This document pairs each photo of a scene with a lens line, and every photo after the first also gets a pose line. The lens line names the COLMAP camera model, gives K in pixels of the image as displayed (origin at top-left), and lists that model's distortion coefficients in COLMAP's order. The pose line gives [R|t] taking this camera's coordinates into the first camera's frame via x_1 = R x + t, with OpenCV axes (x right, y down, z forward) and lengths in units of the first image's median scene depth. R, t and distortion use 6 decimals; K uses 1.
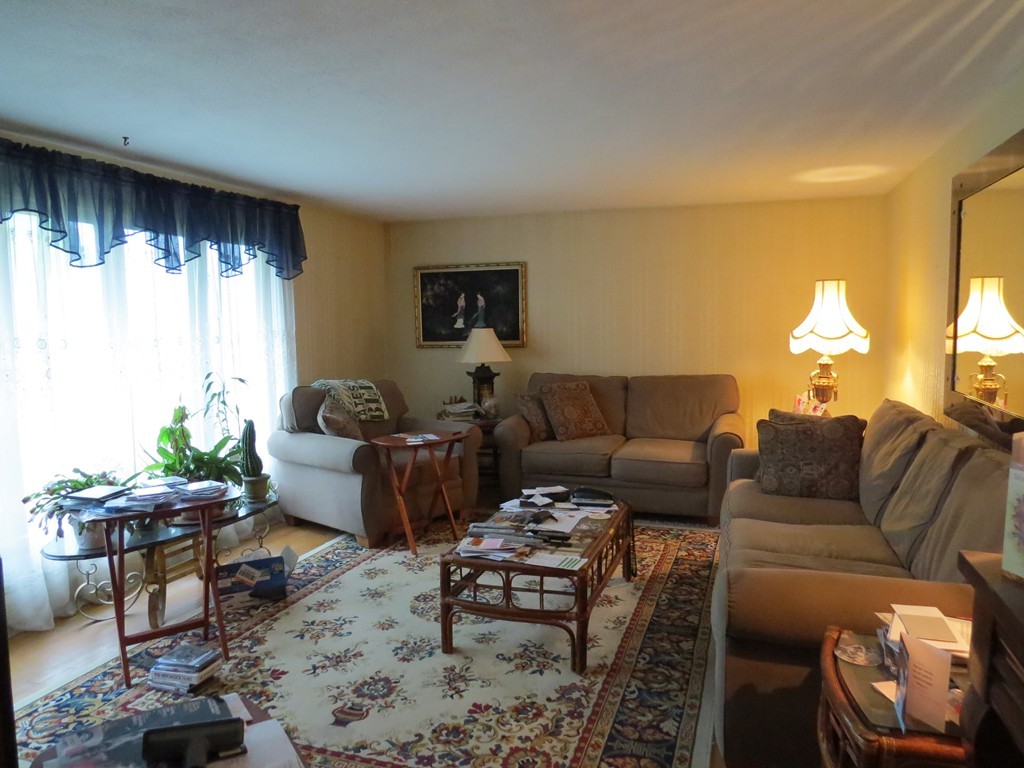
lens RADIAL K [[724.5, 0, 514.6], [0, 724.5, 378.3], [0, 0, 1]] dist [-0.016567, -0.000034]
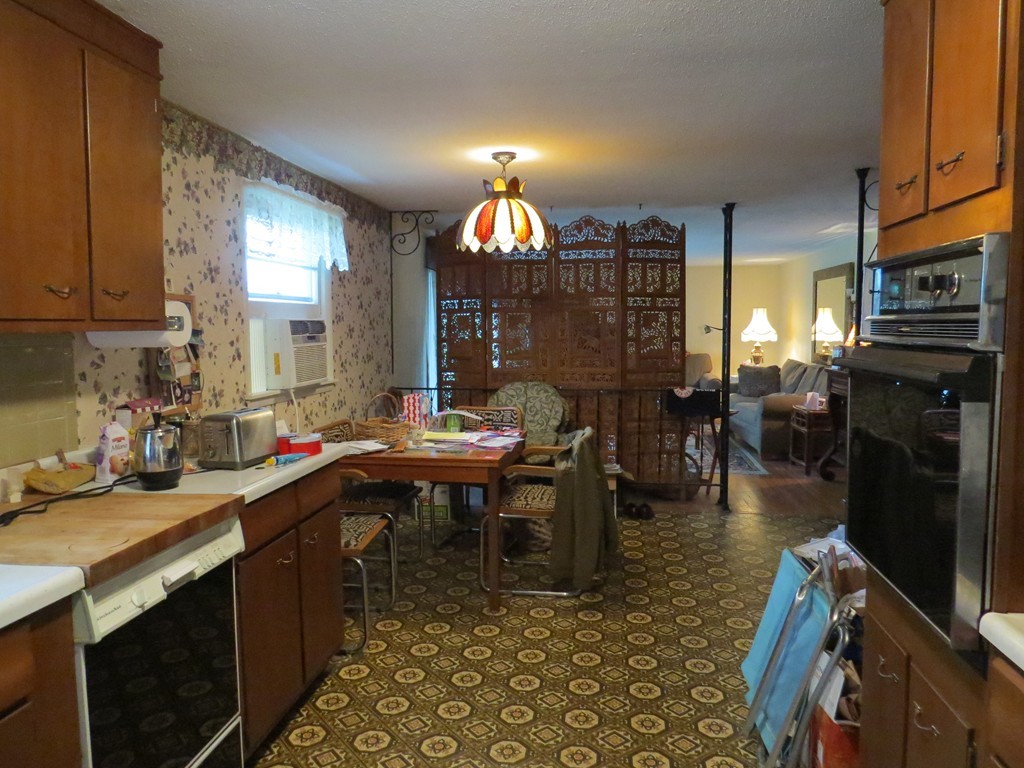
lens RADIAL K [[724.5, 0, 514.6], [0, 724.5, 378.3], [0, 0, 1]] dist [-0.016567, -0.000034]
pose [[0.984054, -0.010760, 0.177545, -0.743136], [0.011708, 0.999922, -0.004291, 0.085358], [-0.177485, 0.006301, 0.984103, -1.109026]]
